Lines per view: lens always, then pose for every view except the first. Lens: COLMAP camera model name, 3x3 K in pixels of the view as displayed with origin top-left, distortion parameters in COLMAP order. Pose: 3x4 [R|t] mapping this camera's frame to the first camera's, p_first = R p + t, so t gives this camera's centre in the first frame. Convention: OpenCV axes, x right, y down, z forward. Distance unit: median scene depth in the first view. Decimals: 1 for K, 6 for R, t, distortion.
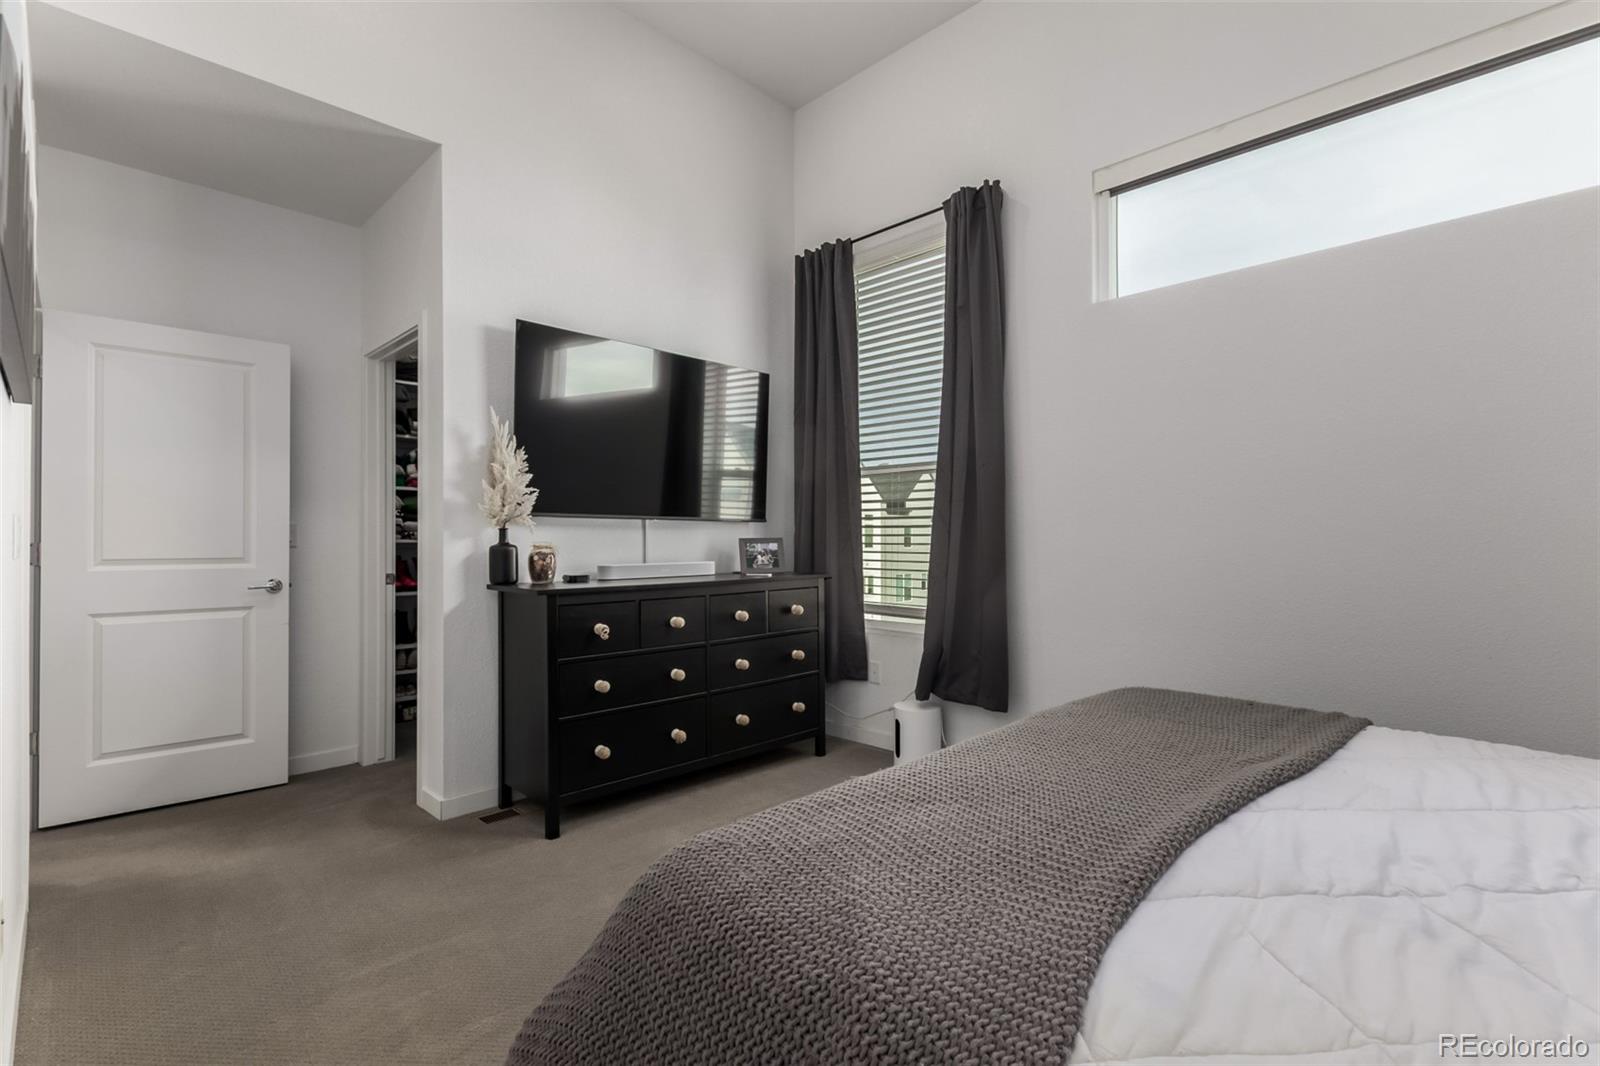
lens RADIAL K [[731.4, 0, 798.3], [0, 731.4, 536.3], [0, 0, 1]] dist [0.015042, -0.003083]
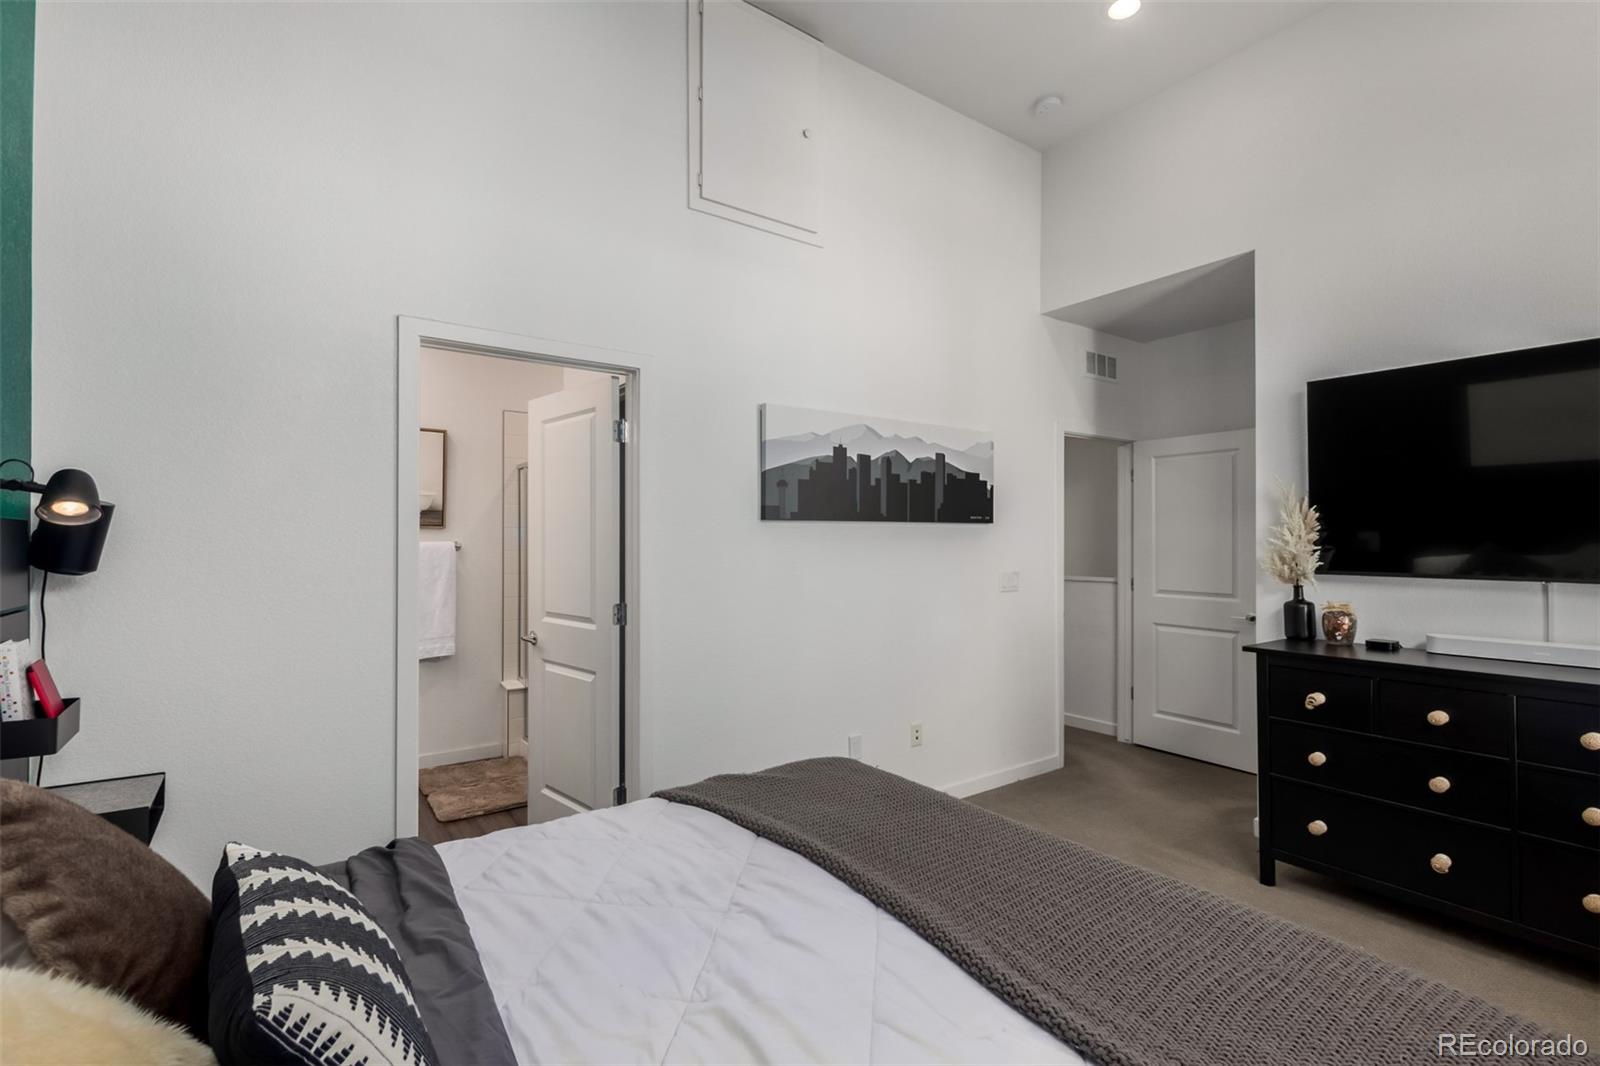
lens RADIAL K [[731.4, 0, 800.0], [0, 731.4, 533.1], [0, 0, 1]] dist [0.015042, -0.003083]
pose [[-0.147258, -0.008307, -0.989063, 0.731838], [0.003306, 0.999955, -0.008891, -0.077826], [0.989093, -0.004580, -0.147224, 0.447356]]
